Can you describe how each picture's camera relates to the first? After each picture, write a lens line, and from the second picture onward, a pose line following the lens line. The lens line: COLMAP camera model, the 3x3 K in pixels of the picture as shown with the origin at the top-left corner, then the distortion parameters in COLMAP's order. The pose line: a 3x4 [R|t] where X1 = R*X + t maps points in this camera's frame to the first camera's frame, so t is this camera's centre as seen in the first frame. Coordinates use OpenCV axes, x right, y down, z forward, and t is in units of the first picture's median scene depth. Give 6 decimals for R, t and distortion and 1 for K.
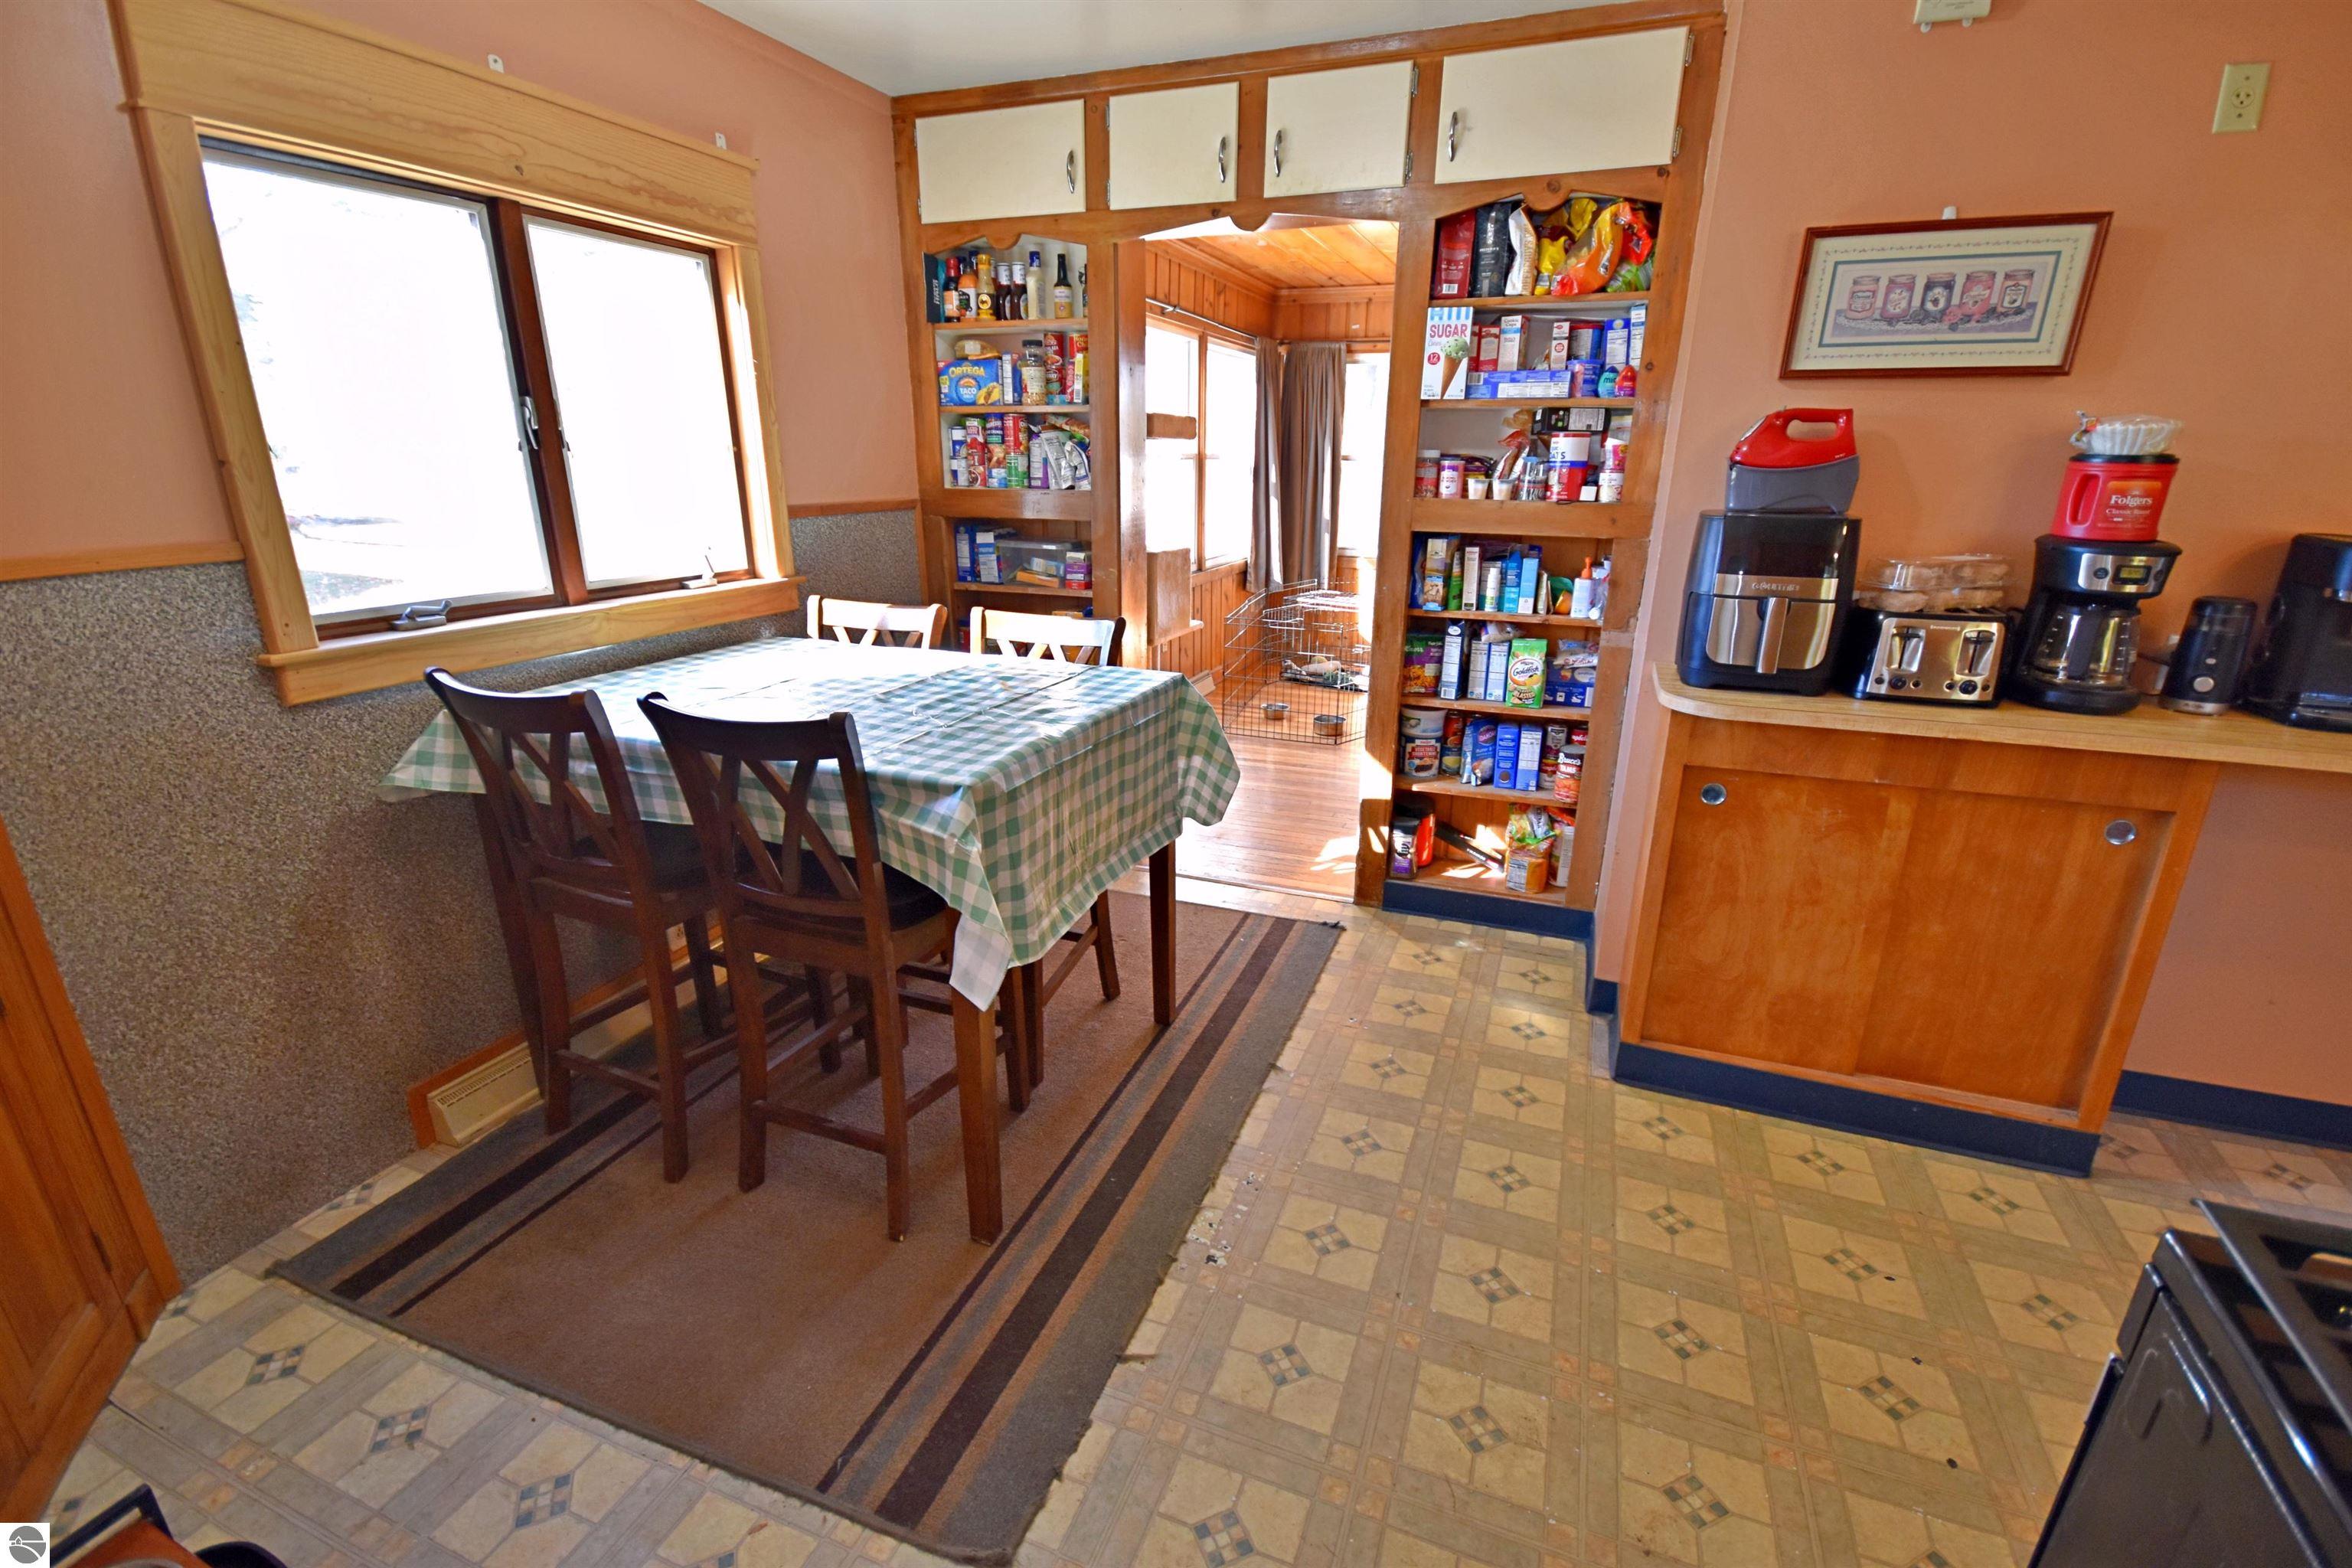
lens RADIAL K [[1031.5, 0, 1178.3], [0, 1031.5, 793.3], [0, 0, 1]] dist [0.000535, 0.000028]
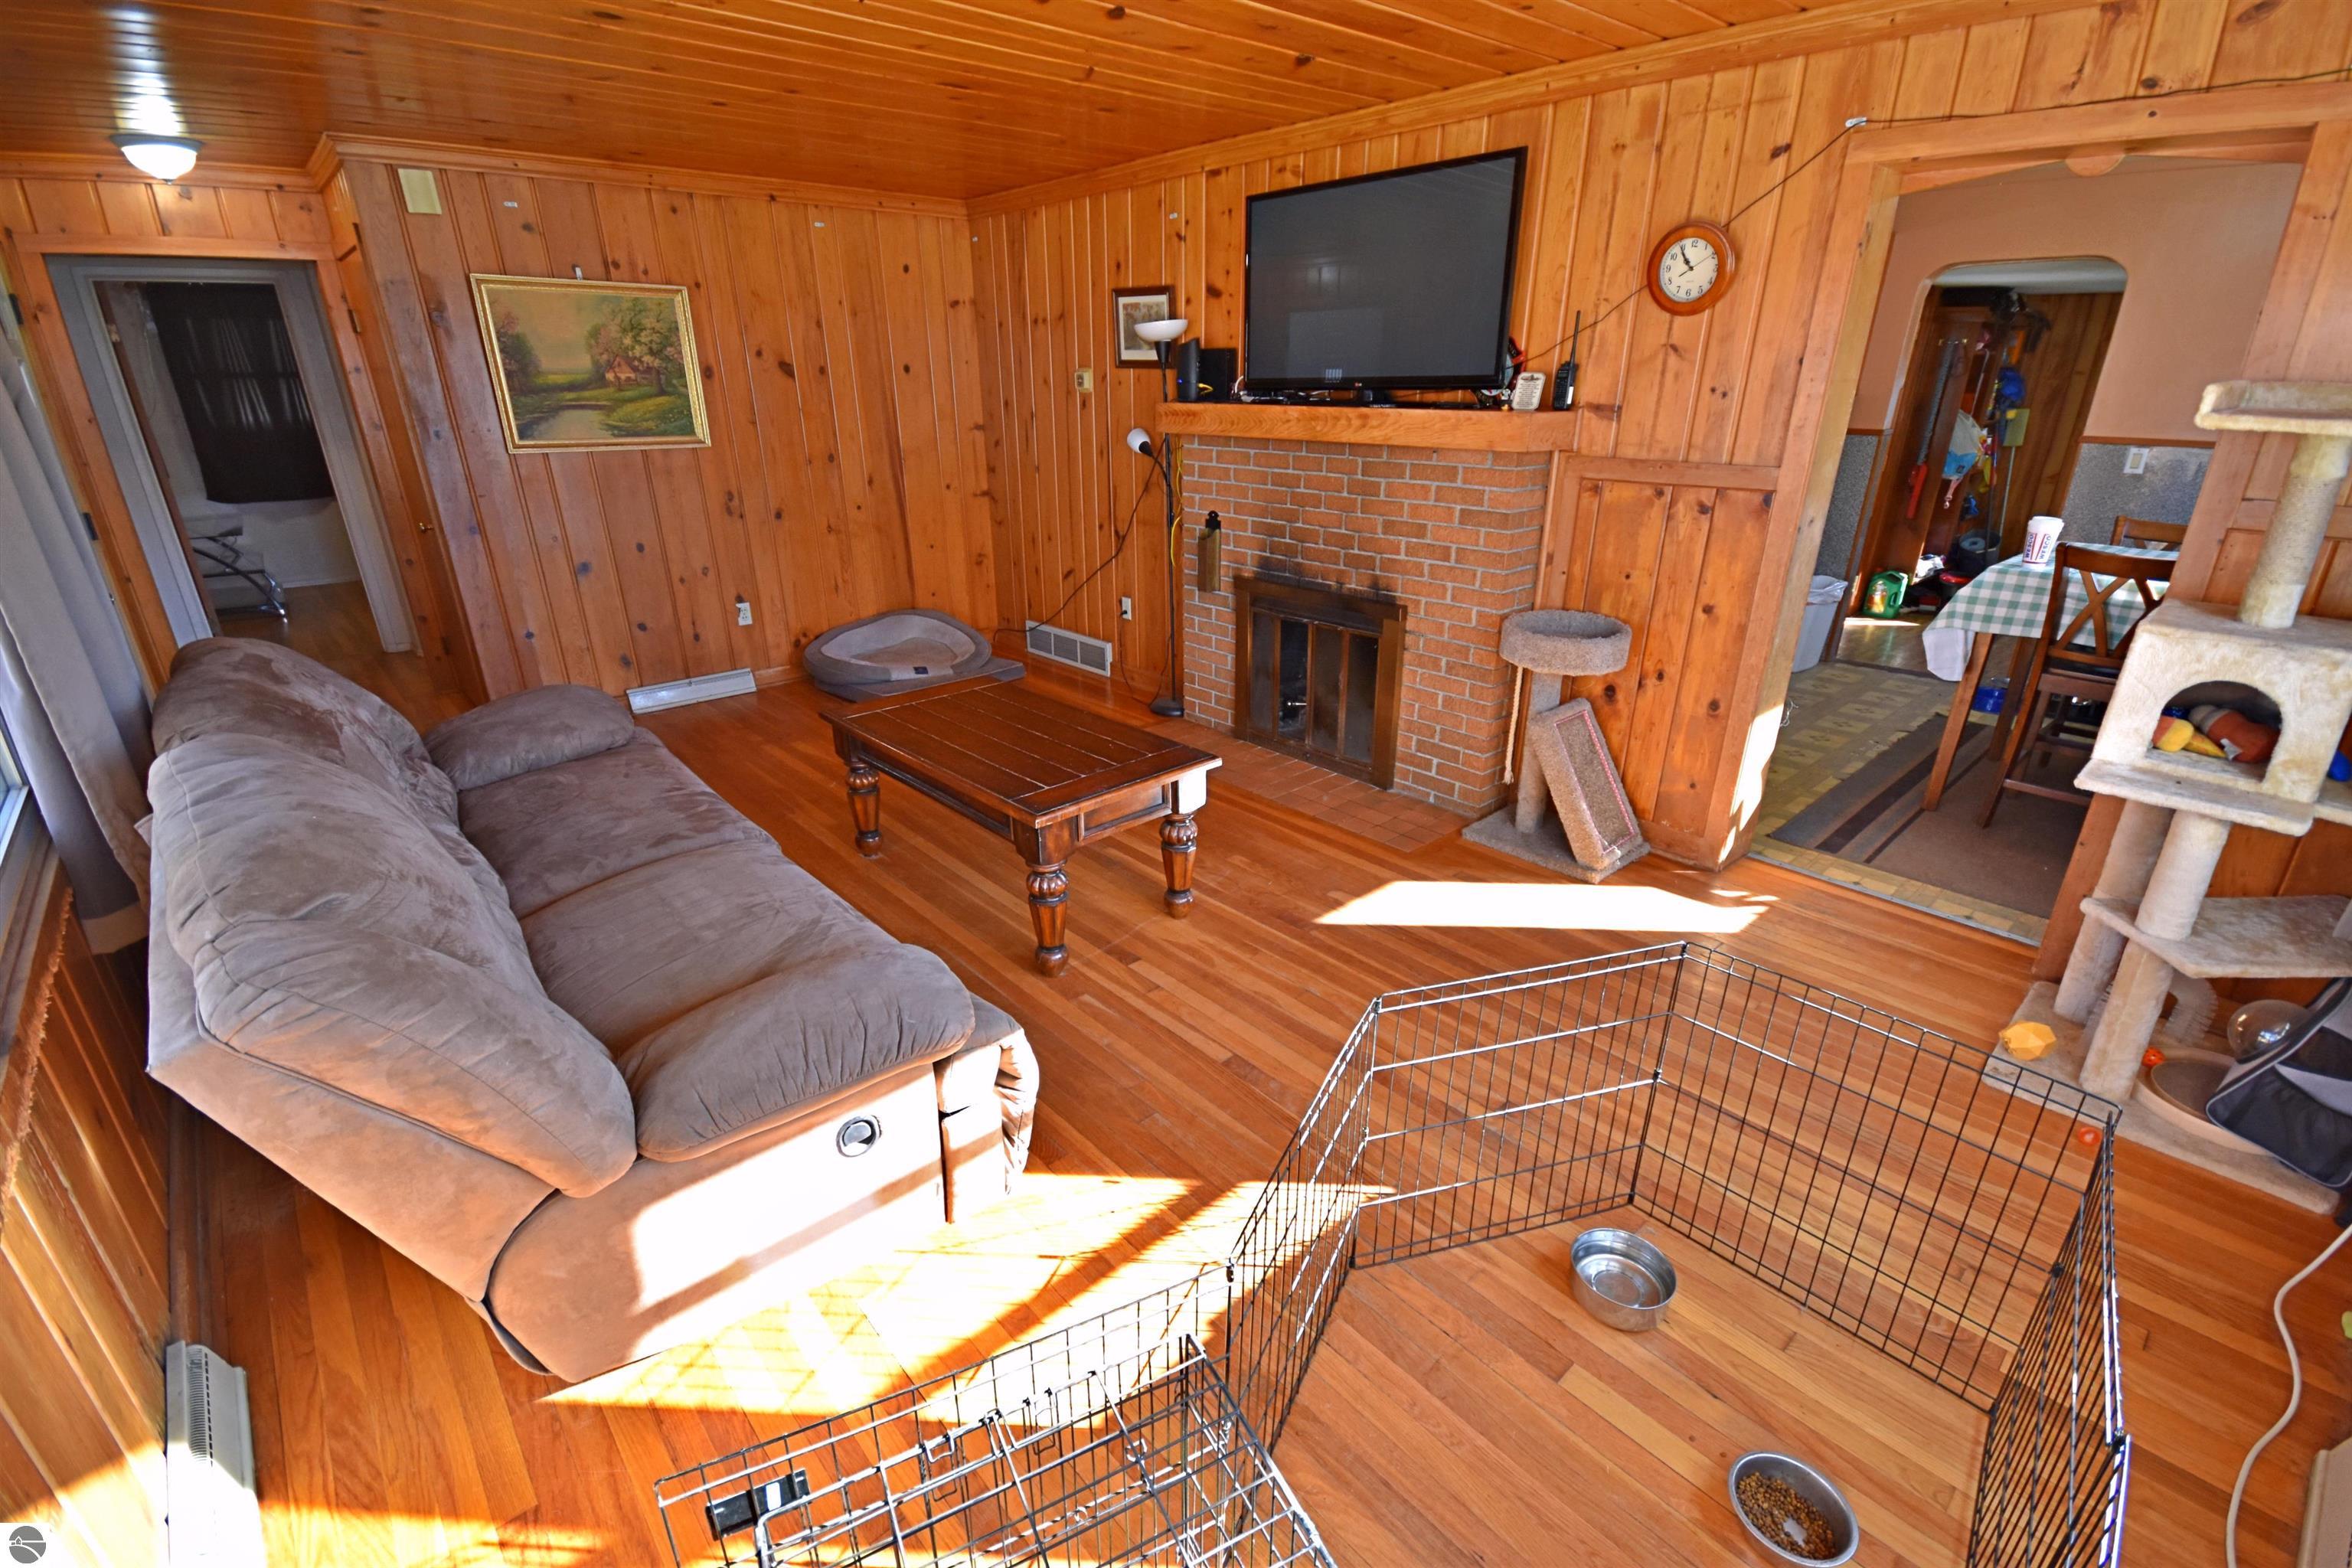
lens RADIAL K [[1034.3, 0, 1175.1], [0, 1034.3, 796.8], [0, 0, 1]] dist [0.003399, 0.000634]
pose [[-0.891766, -0.174296, 0.417581, 0.318857], [0.141371, 0.769327, 0.623018, -0.830065], [-0.429846, 0.614620, -0.661419, 2.340057]]
